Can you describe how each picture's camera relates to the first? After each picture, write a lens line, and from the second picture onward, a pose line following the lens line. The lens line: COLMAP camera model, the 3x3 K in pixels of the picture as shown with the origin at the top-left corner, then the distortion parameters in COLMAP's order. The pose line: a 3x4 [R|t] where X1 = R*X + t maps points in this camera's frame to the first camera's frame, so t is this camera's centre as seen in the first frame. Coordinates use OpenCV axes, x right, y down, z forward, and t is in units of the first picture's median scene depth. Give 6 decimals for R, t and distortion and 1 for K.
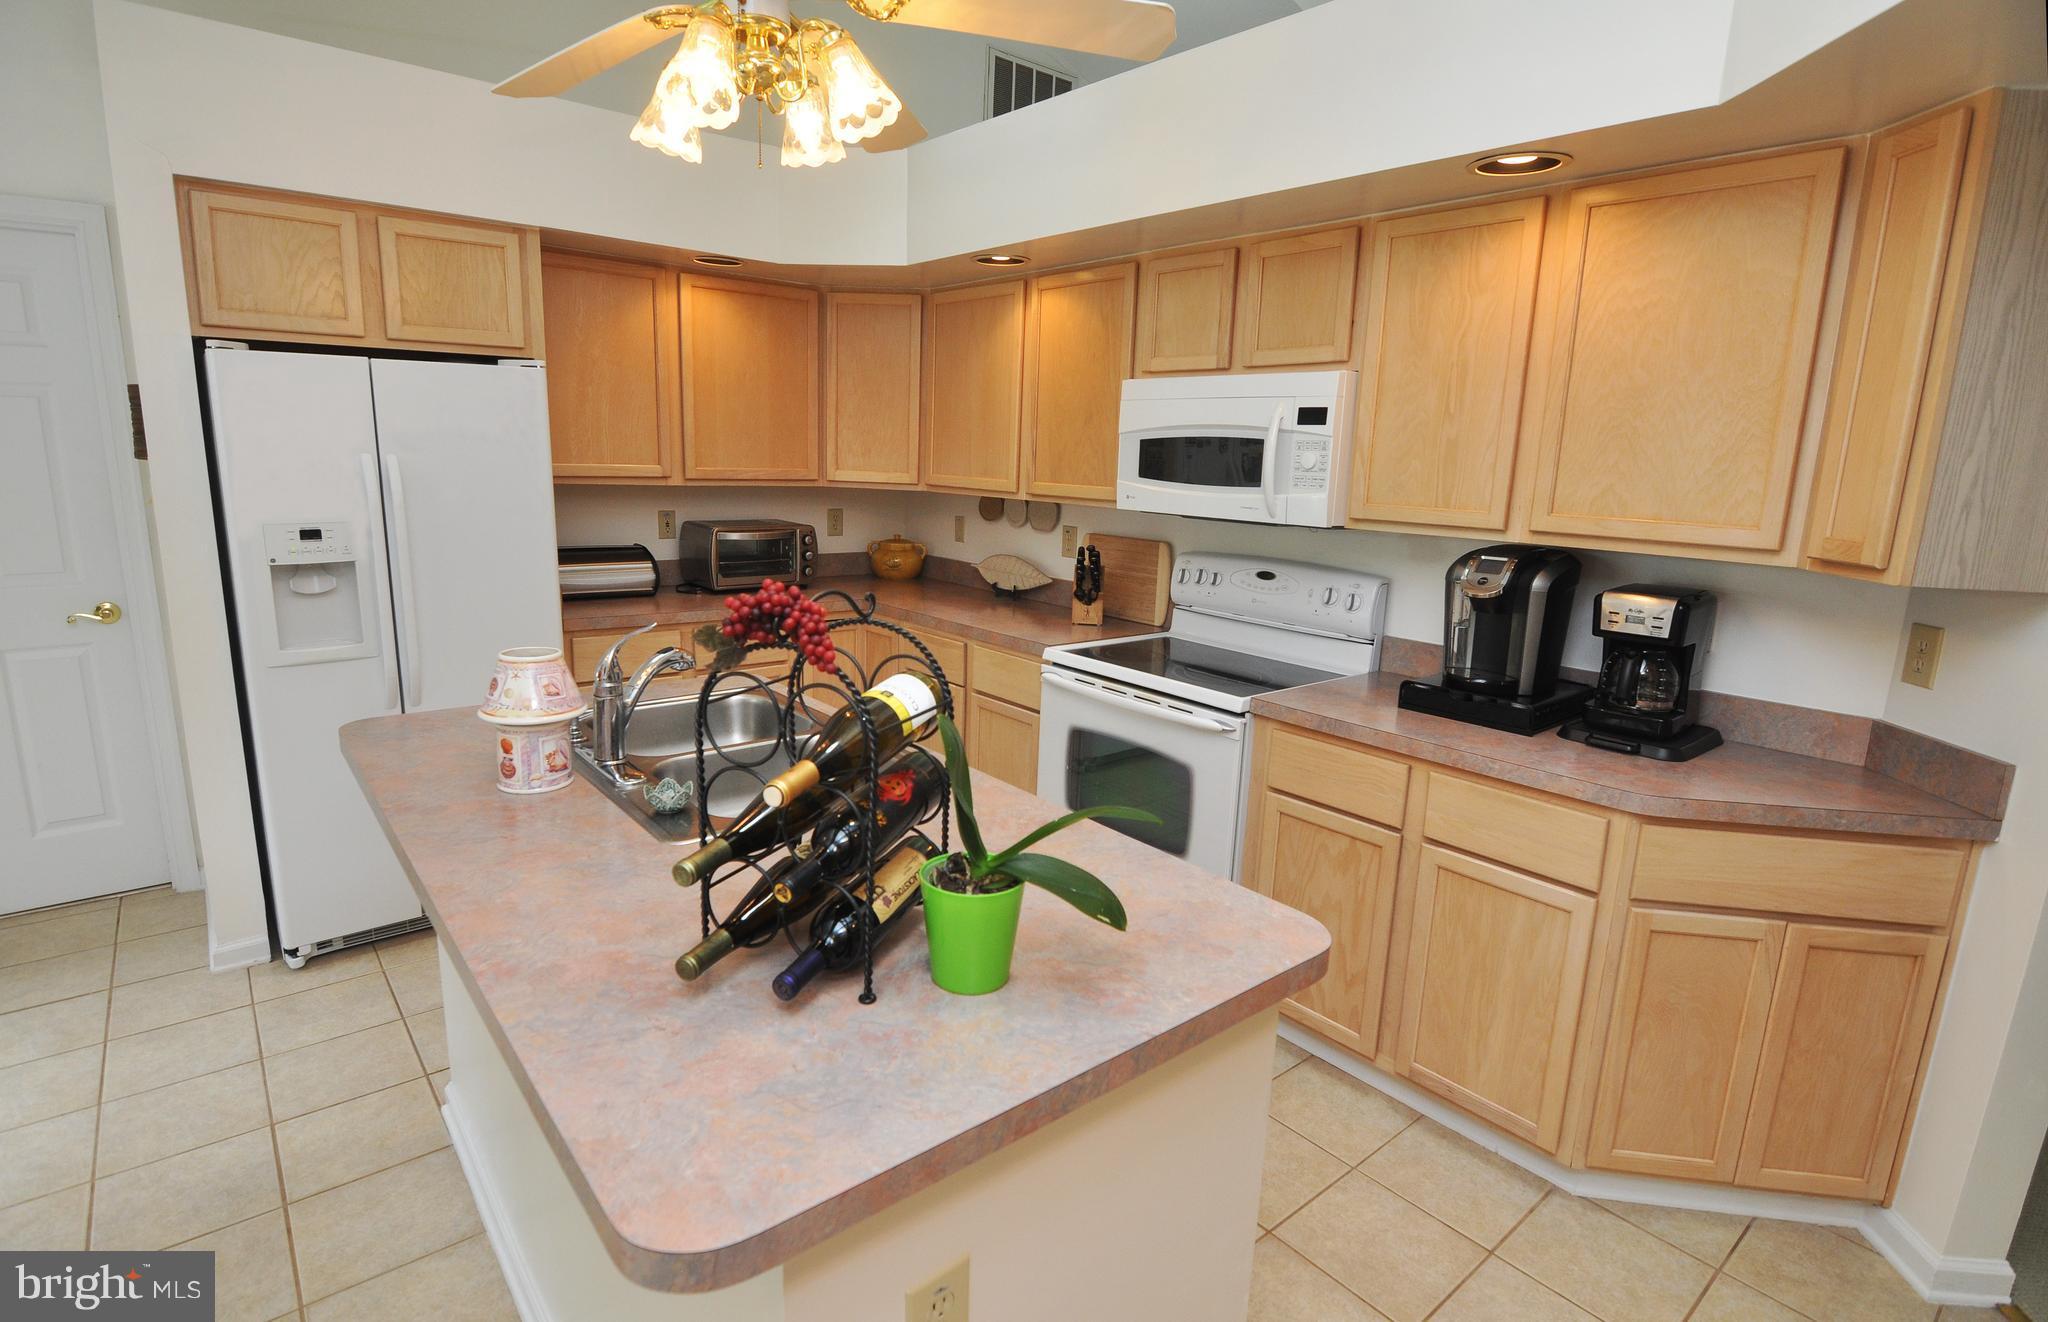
lens RADIAL K [[1005.5, 0, 1018.3], [0, 1005.5, 657.5], [0, 0, 1]] dist [-0.019757, -0.000783]
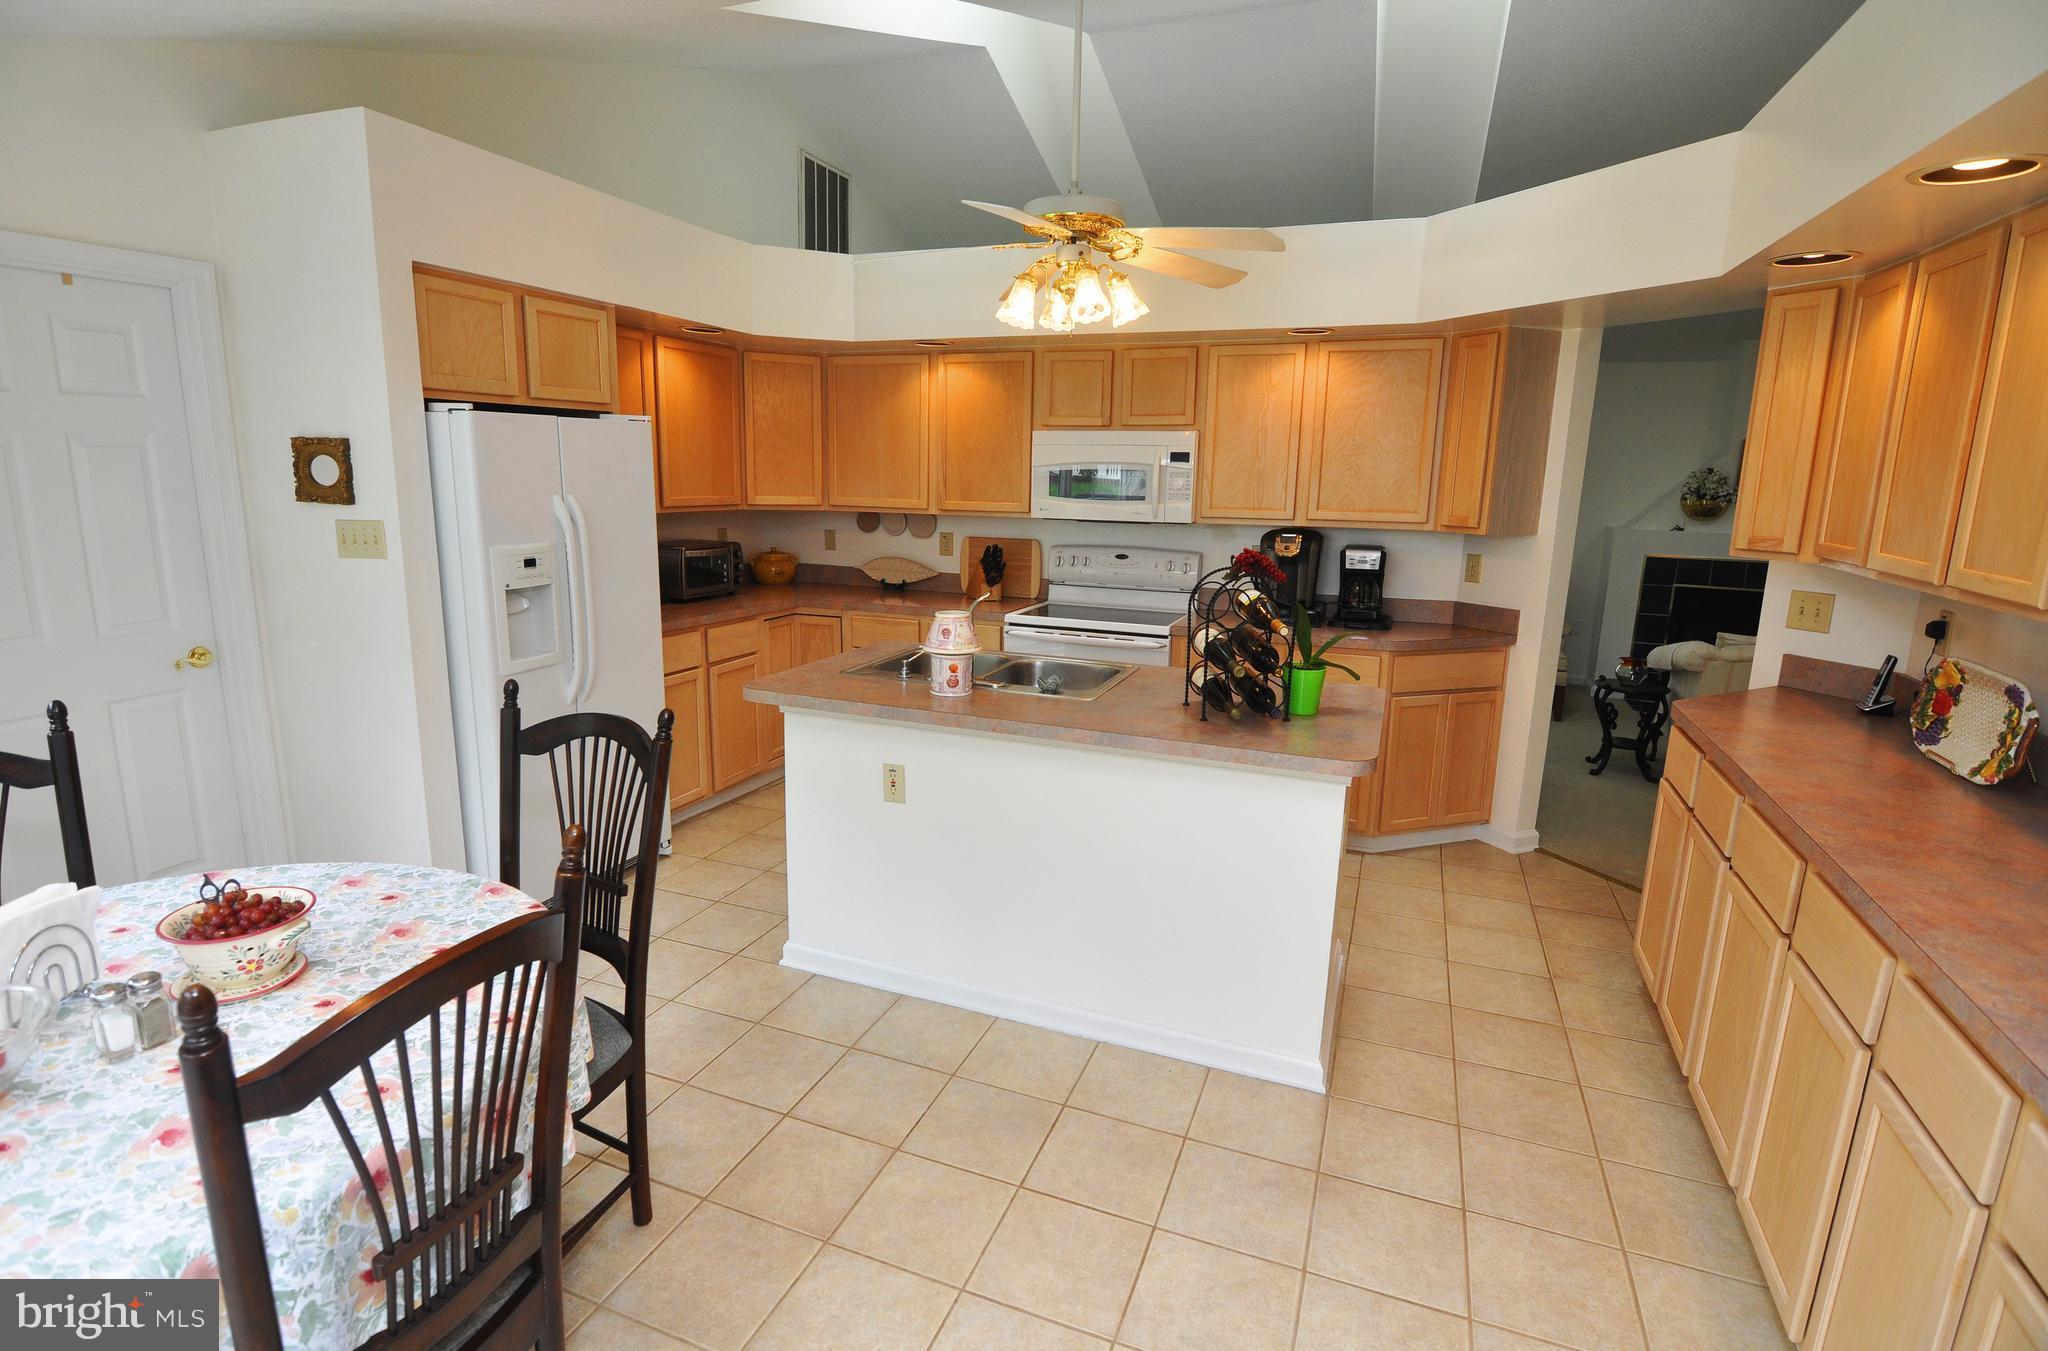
lens RADIAL K [[986.3, 0, 1027.4], [0, 986.3, 670.3], [0, 0, 1]] dist [-0.002610, -0.002423]
pose [[0.876075, -0.112034, 0.468979, -0.663843], [0.108123, 0.993508, 0.035359, 0.025798], [-0.469896, 0.019730, 0.882501, -0.299603]]
